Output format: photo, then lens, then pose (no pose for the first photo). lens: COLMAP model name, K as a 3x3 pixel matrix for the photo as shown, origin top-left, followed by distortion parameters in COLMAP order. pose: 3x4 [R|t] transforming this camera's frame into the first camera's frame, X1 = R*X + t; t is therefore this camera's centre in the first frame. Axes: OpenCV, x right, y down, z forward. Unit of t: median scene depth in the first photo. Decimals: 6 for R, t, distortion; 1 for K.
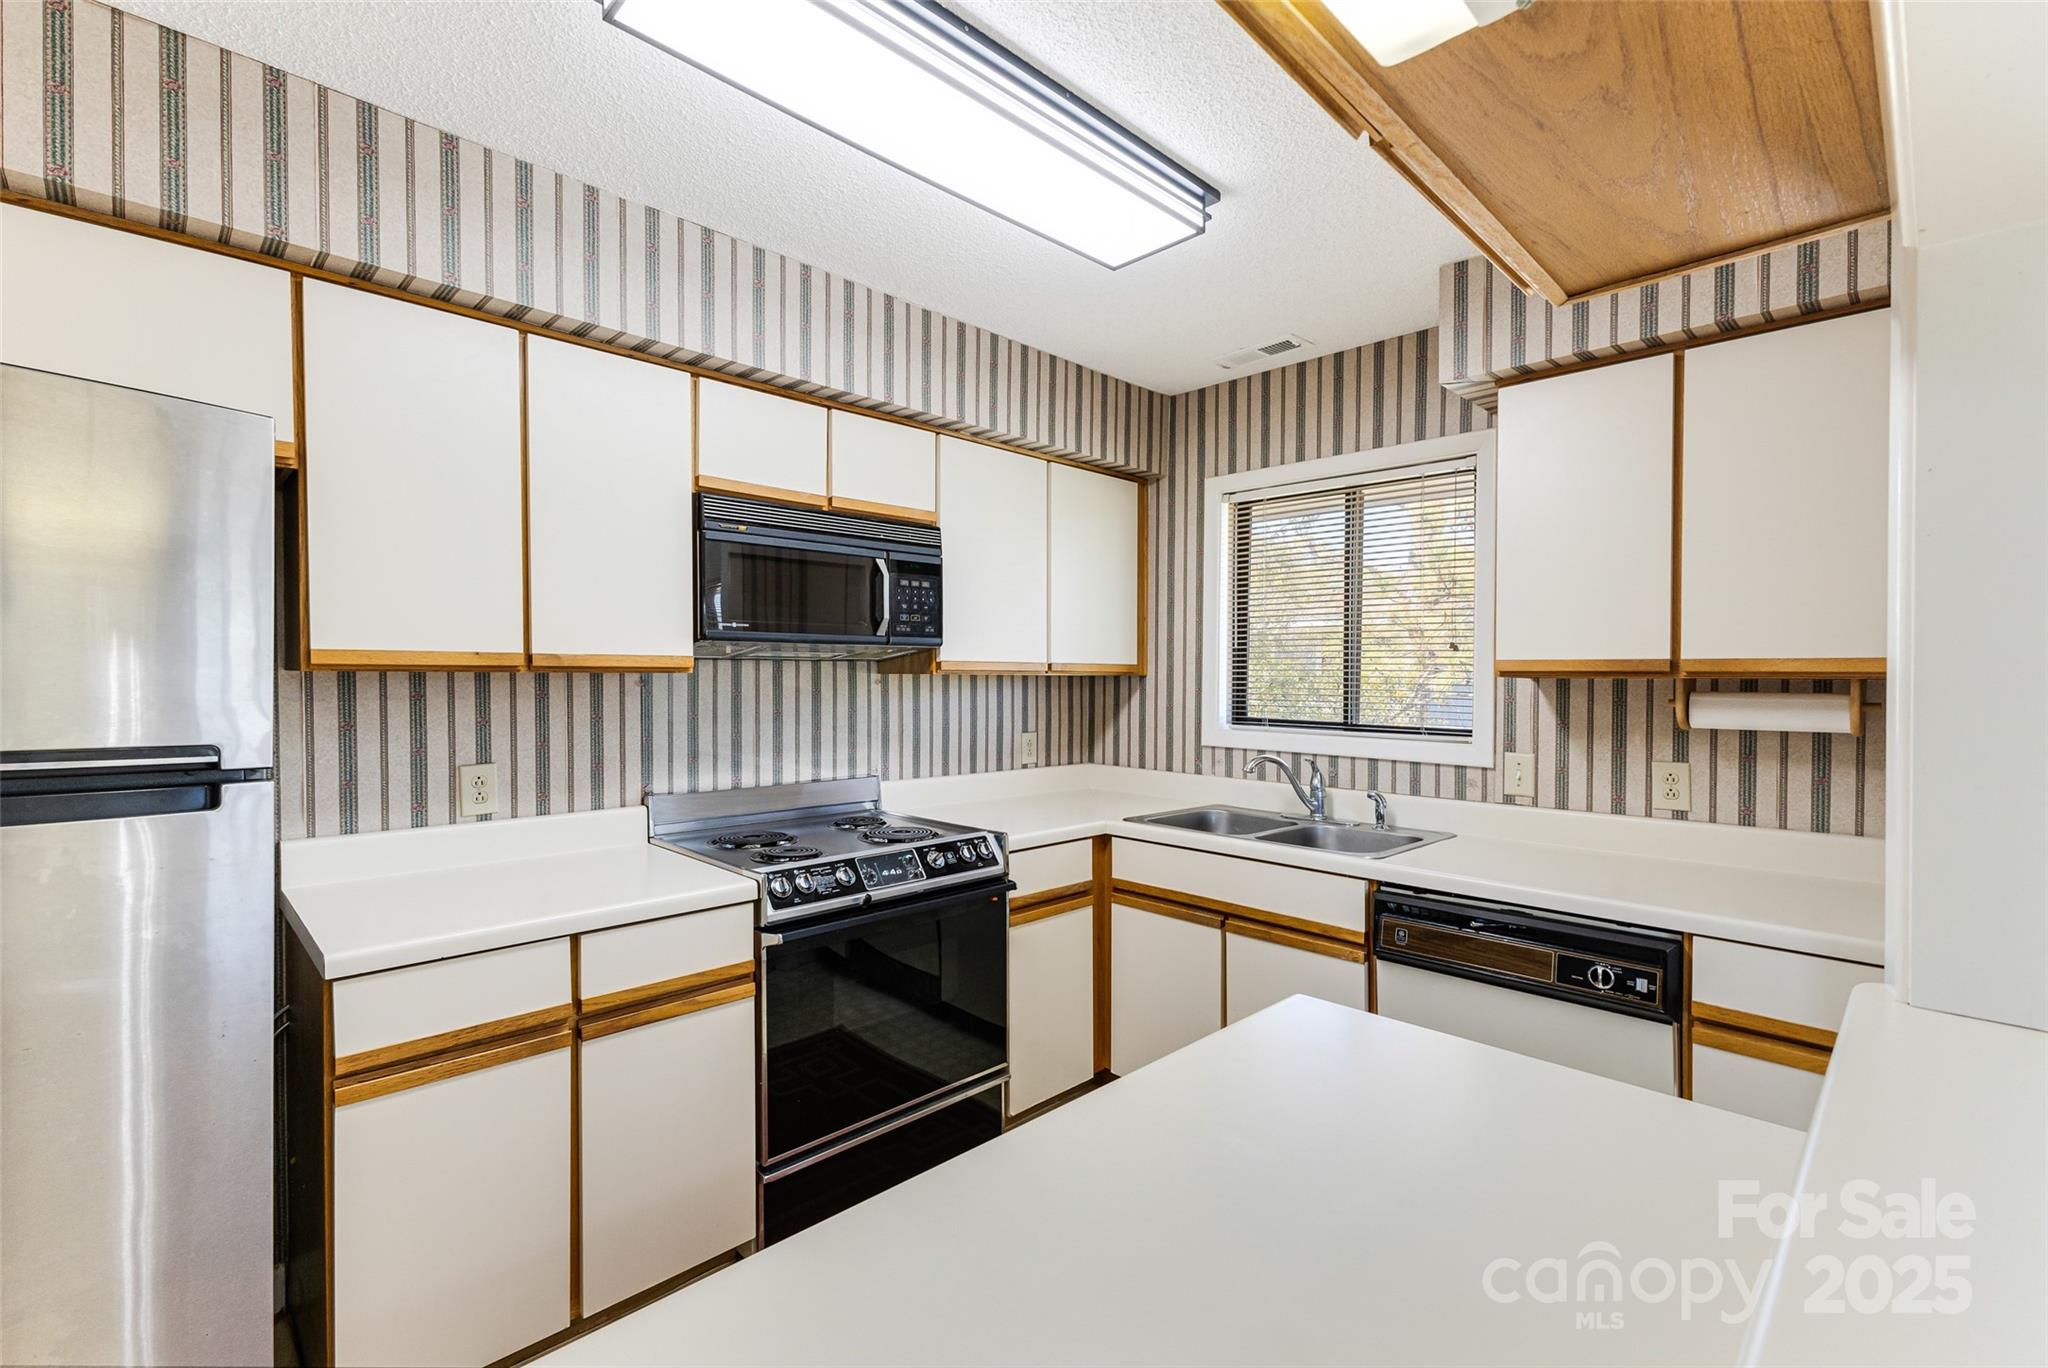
lens RADIAL K [[896.6, 0, 1010.8], [0, 896.6, 676.2], [0, 0, 1]] dist [0.005194, 0.000226]
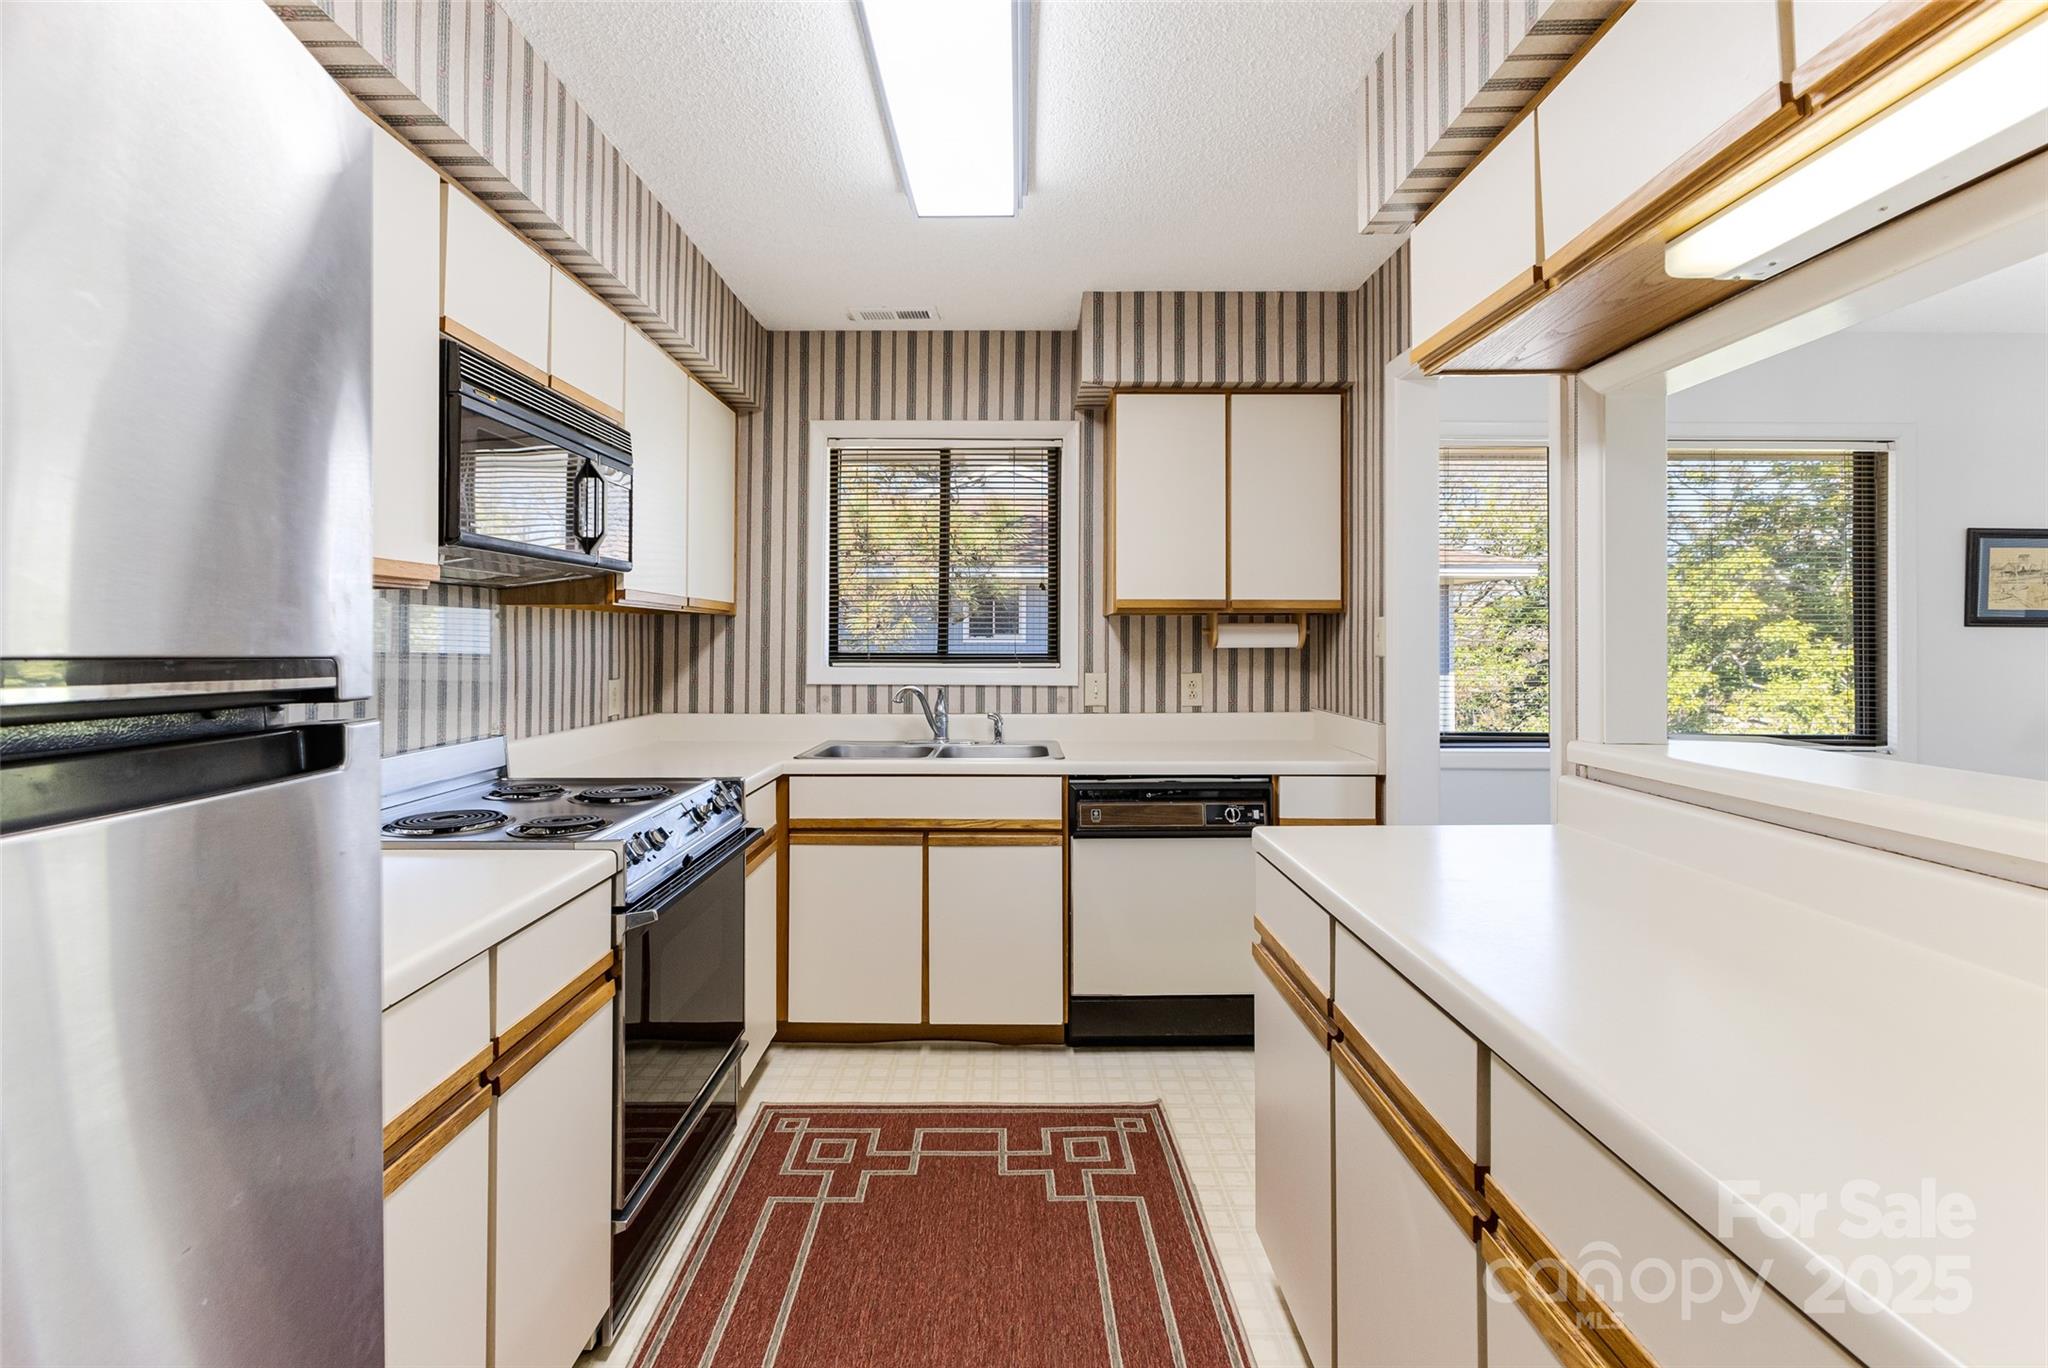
lens RADIAL K [[961.6, 0, 960.5], [0, 961.6, 619.9], [0, 0, 1]] dist [-0.003407, -0.000043]
pose [[0.709603, 0.011423, 0.704509, -0.578211], [0.003664, 0.999795, -0.019901, 0.037219], [-0.704592, 0.016704, 0.709416, 0.154241]]
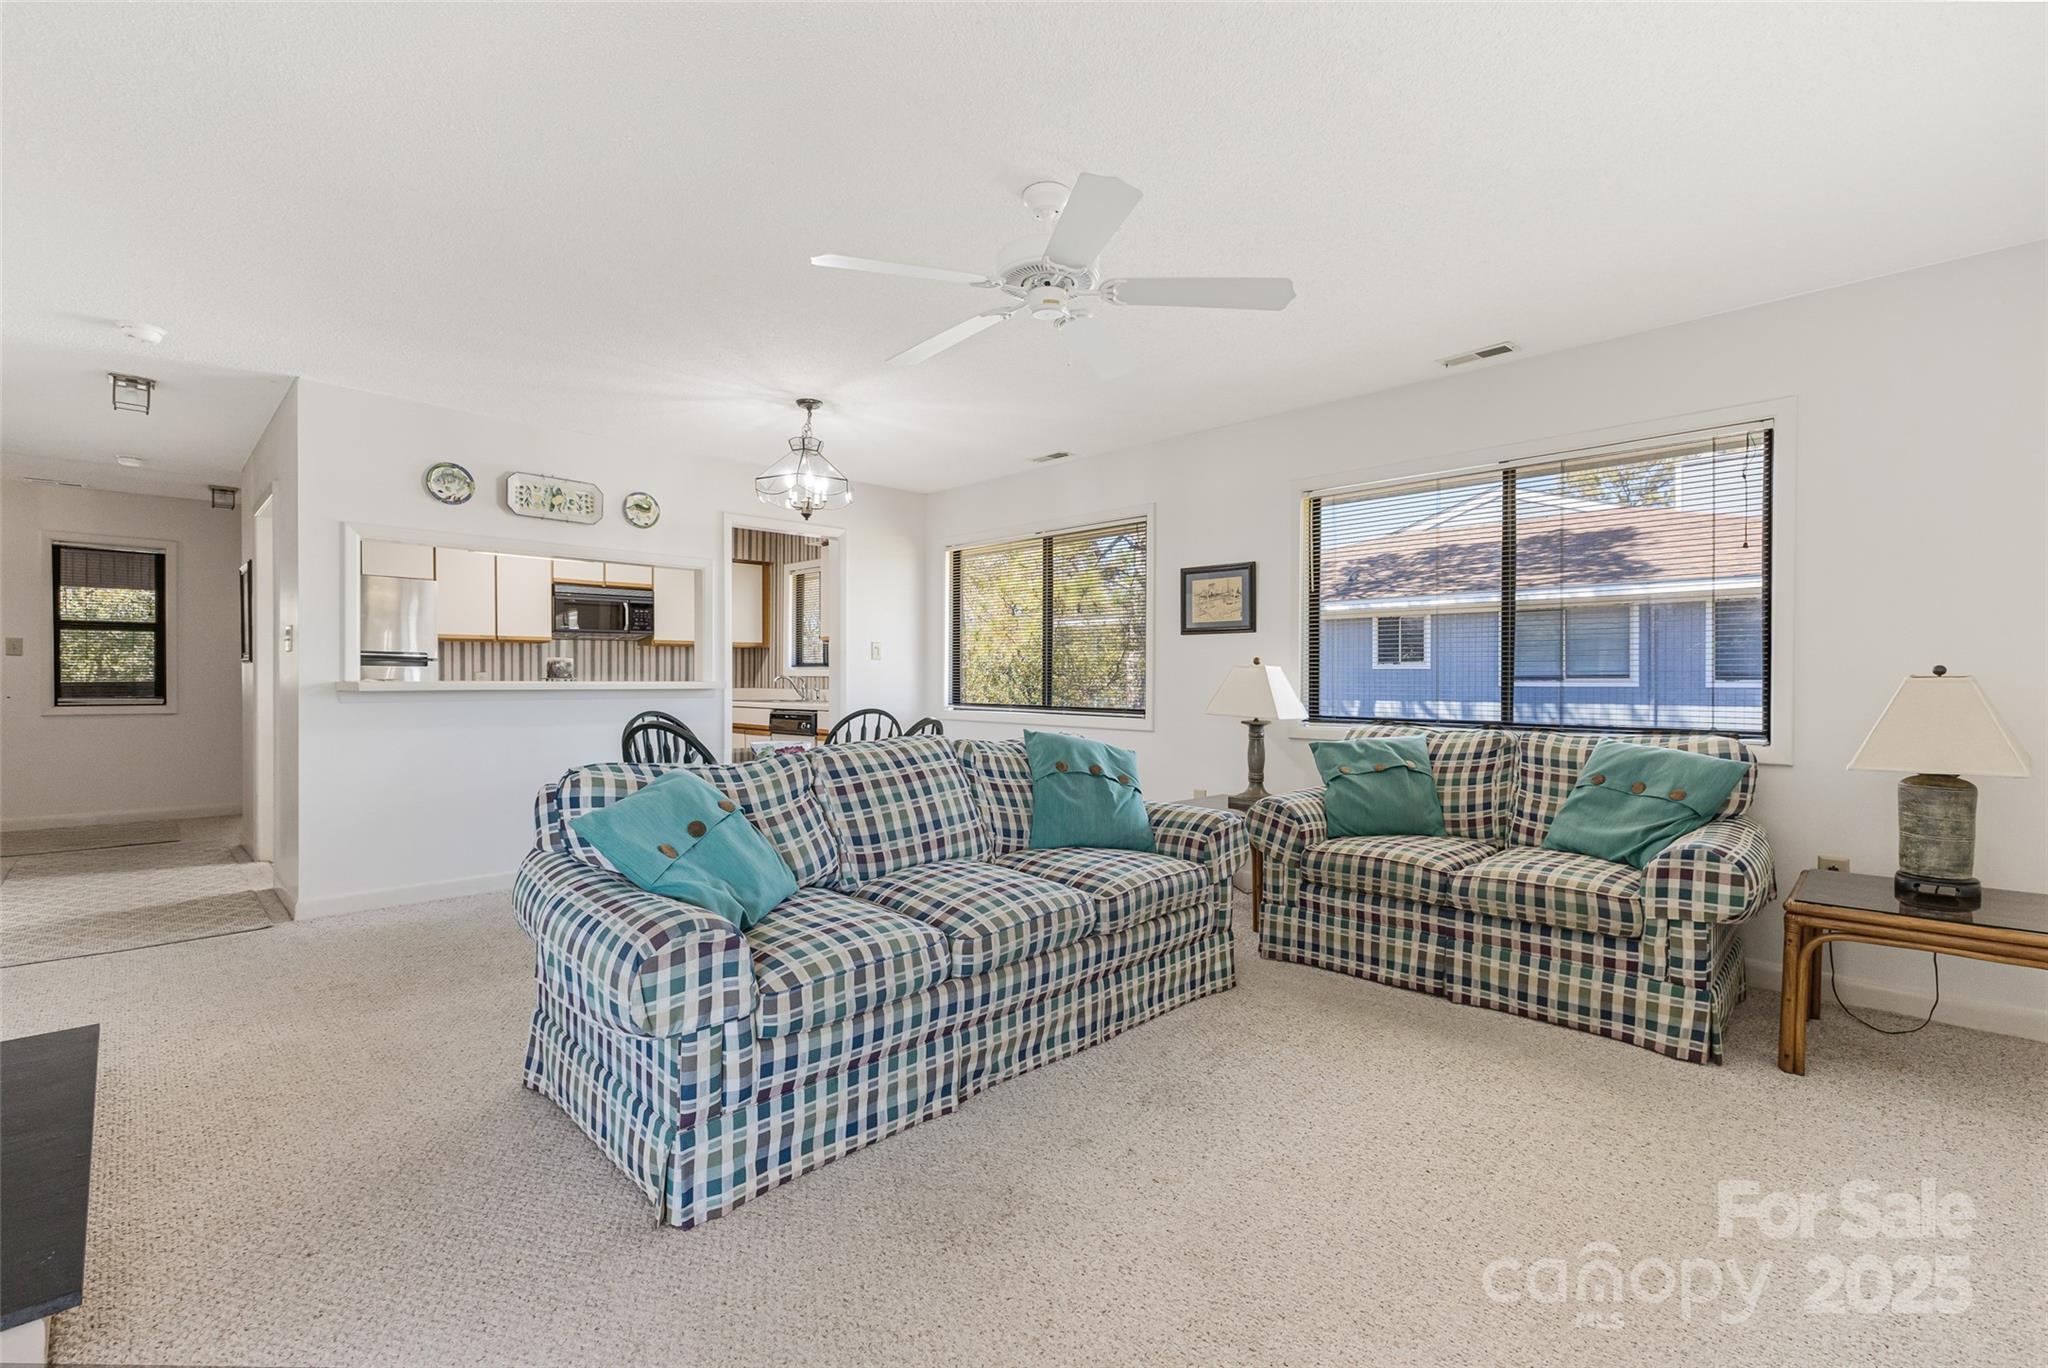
lens RADIAL K [[930.8, 0, 1025.2], [0, 930.8, 671.0], [0, 0, 1]] dist [0.019786, 0.000088]
pose [[0.999675, -0.003053, -0.025293, 1.255356], [0.002760, 0.999929, -0.011625, 0.128126], [0.025326, 0.011551, 0.999613, -2.008857]]
